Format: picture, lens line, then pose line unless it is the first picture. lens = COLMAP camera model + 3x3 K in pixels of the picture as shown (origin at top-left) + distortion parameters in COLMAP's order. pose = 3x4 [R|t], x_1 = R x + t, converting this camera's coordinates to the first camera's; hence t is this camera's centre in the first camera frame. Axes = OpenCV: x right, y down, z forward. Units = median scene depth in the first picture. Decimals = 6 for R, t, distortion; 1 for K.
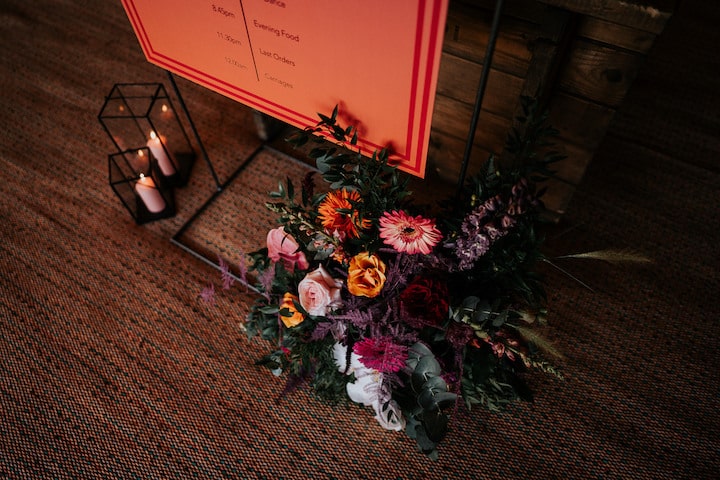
lens RADIAL K [[483.3, 0, 360.7], [0, 483.3, 244.2], [0, 0, 1]] dist [-0.036184, 0.047480]
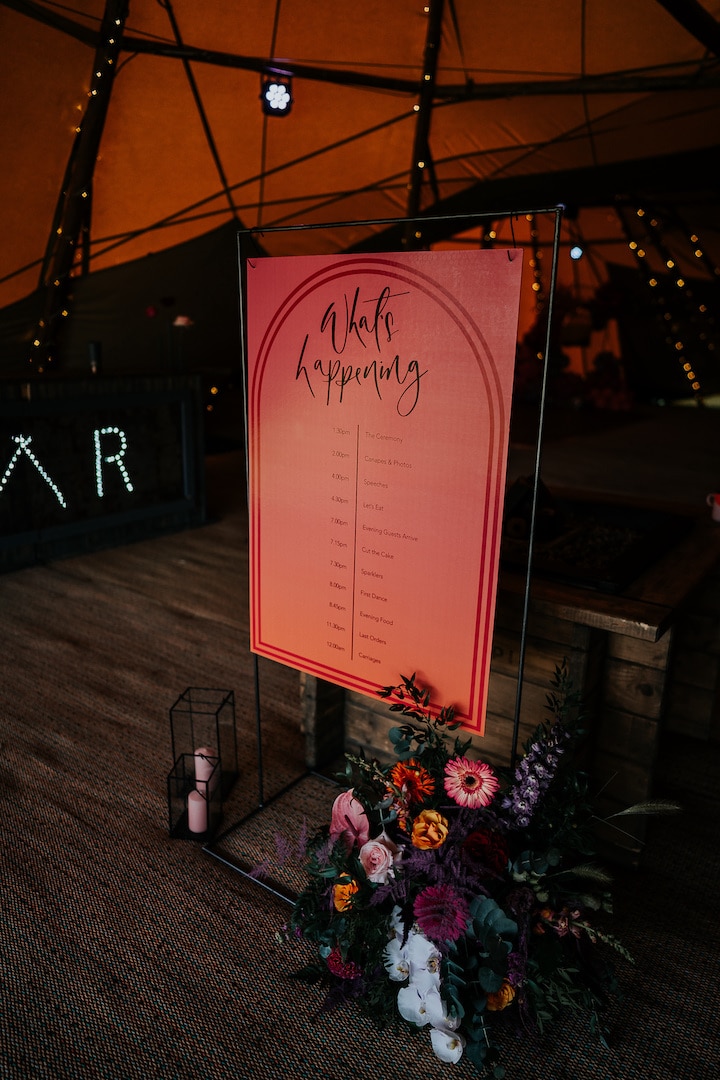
lens RADIAL K [[724.9, 0, 360.0], [0, 724.9, 540.0], [0, 0, 1]] dist [-0.036184, 0.047480]
pose [[0.995403, 0.066643, -0.068782, -0.061887], [-0.095262, 0.762985, -0.639358, 0.500462], [0.009871, 0.642971, 0.765827, -0.522721]]
